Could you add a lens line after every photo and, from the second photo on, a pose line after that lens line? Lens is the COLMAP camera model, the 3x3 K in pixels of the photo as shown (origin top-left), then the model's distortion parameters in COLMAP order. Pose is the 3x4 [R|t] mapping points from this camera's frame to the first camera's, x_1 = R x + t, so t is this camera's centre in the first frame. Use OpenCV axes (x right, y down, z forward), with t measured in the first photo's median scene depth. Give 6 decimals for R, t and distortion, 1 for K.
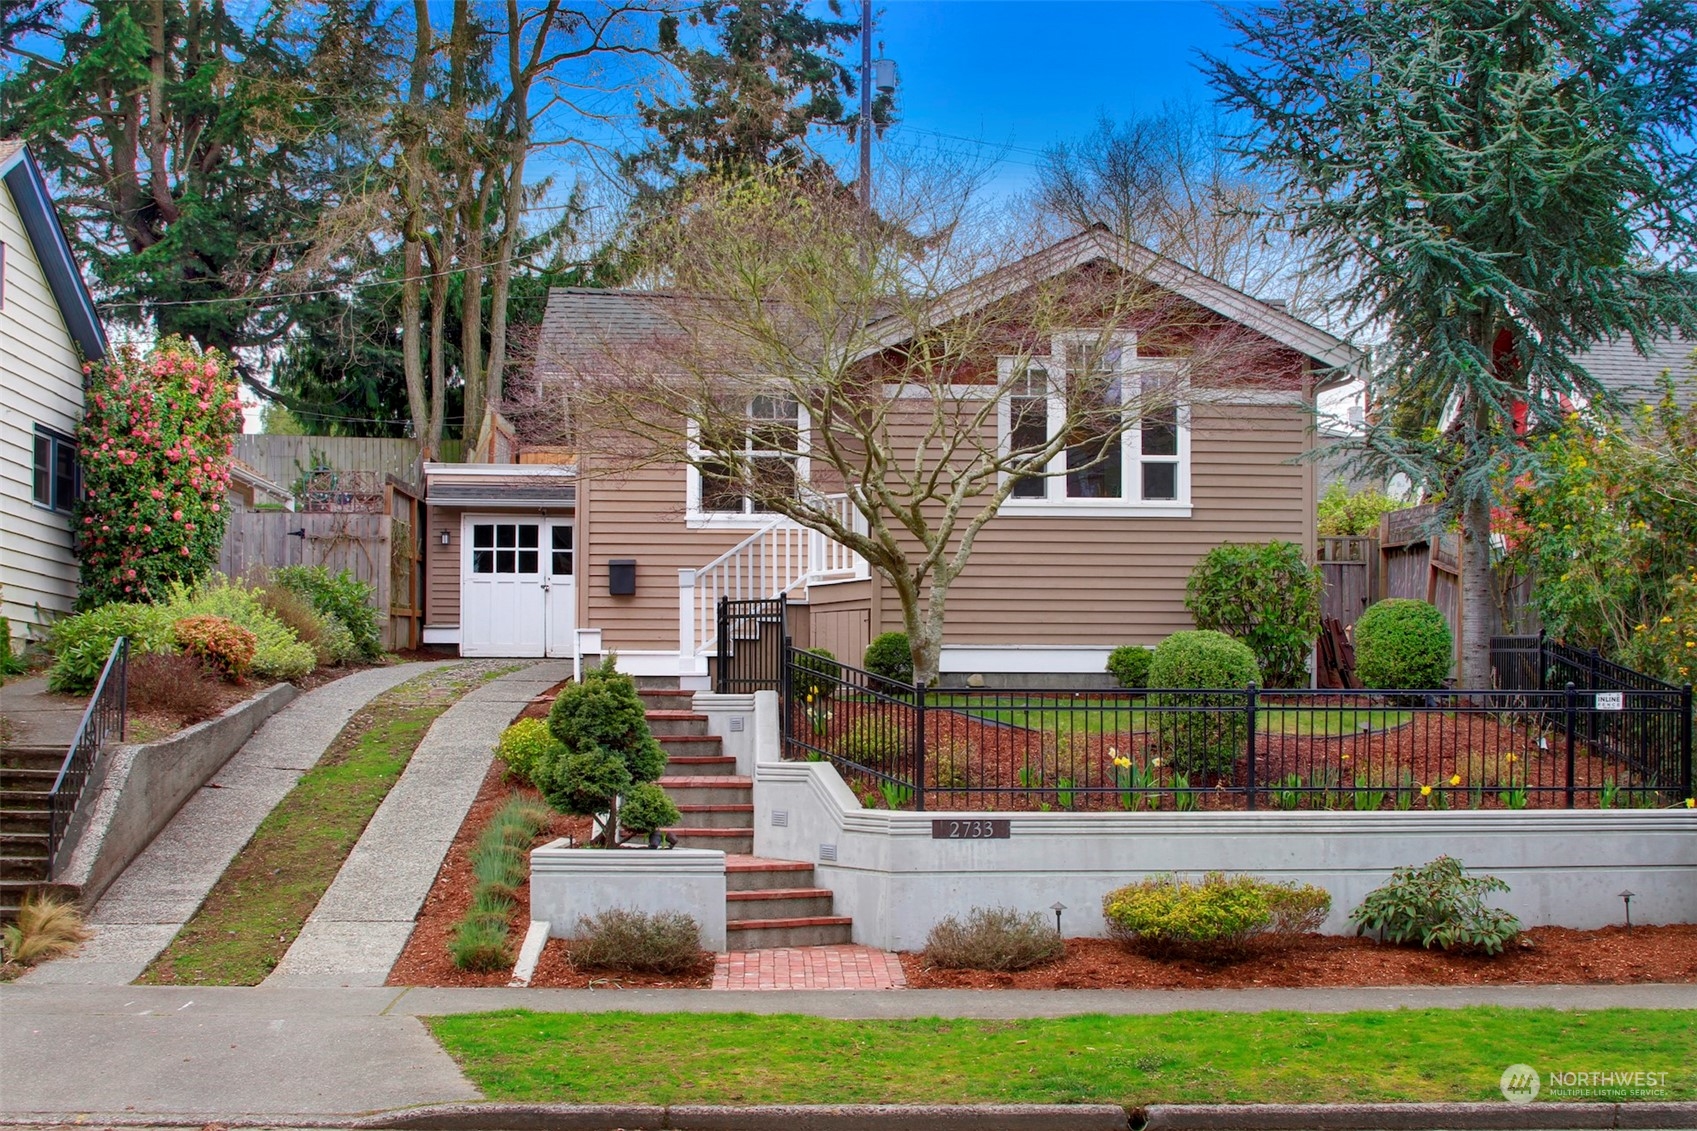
lens RADIAL K [[2386.4, 0, 848.5], [0, 2386.4, 565.5], [0, 0, 1]] dist [-0.120460, 0.003550]
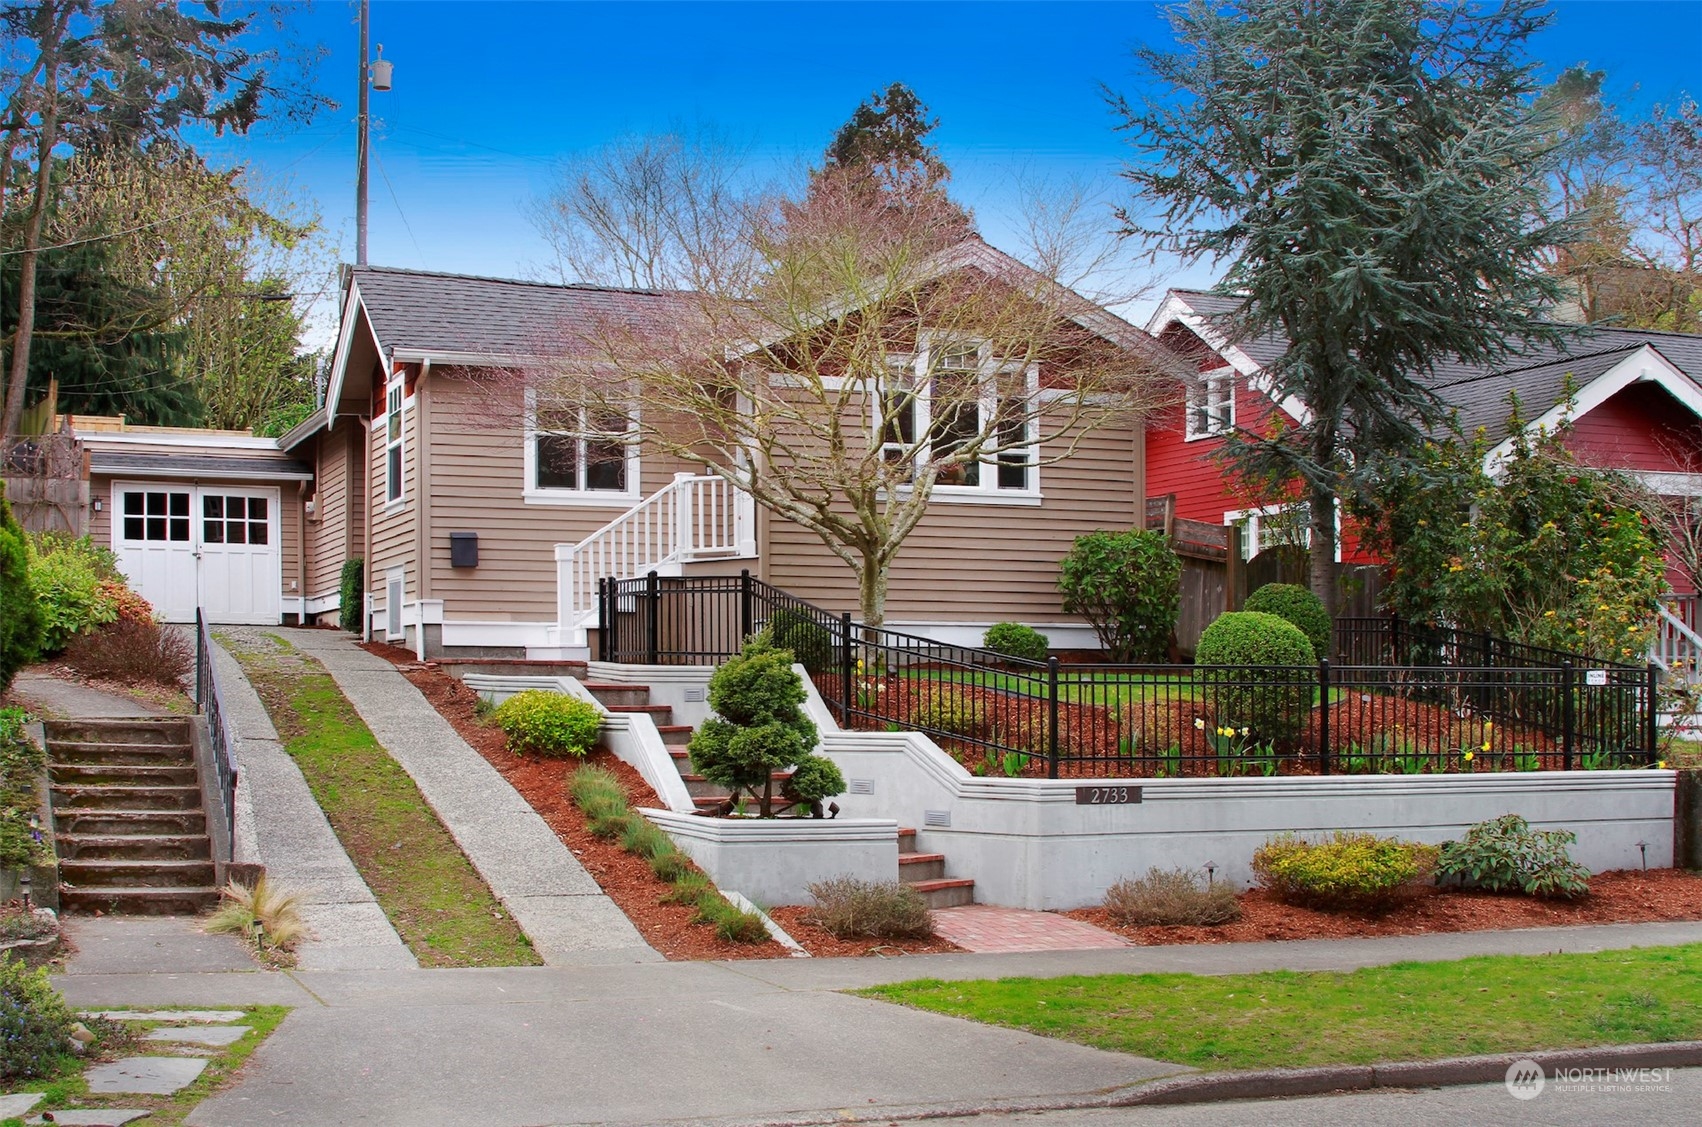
lens RADIAL K [[2199.8, 0, 851.0], [0, 2199.8, 544.0], [0, 0, 1]] dist [-0.147307, 0.022194]
pose [[0.963532, 0.019393, 0.266888, -0.231171], [-0.019748, 0.999804, -0.001352, 0.000403], [-0.266862, -0.003967, 0.963727, 0.052869]]
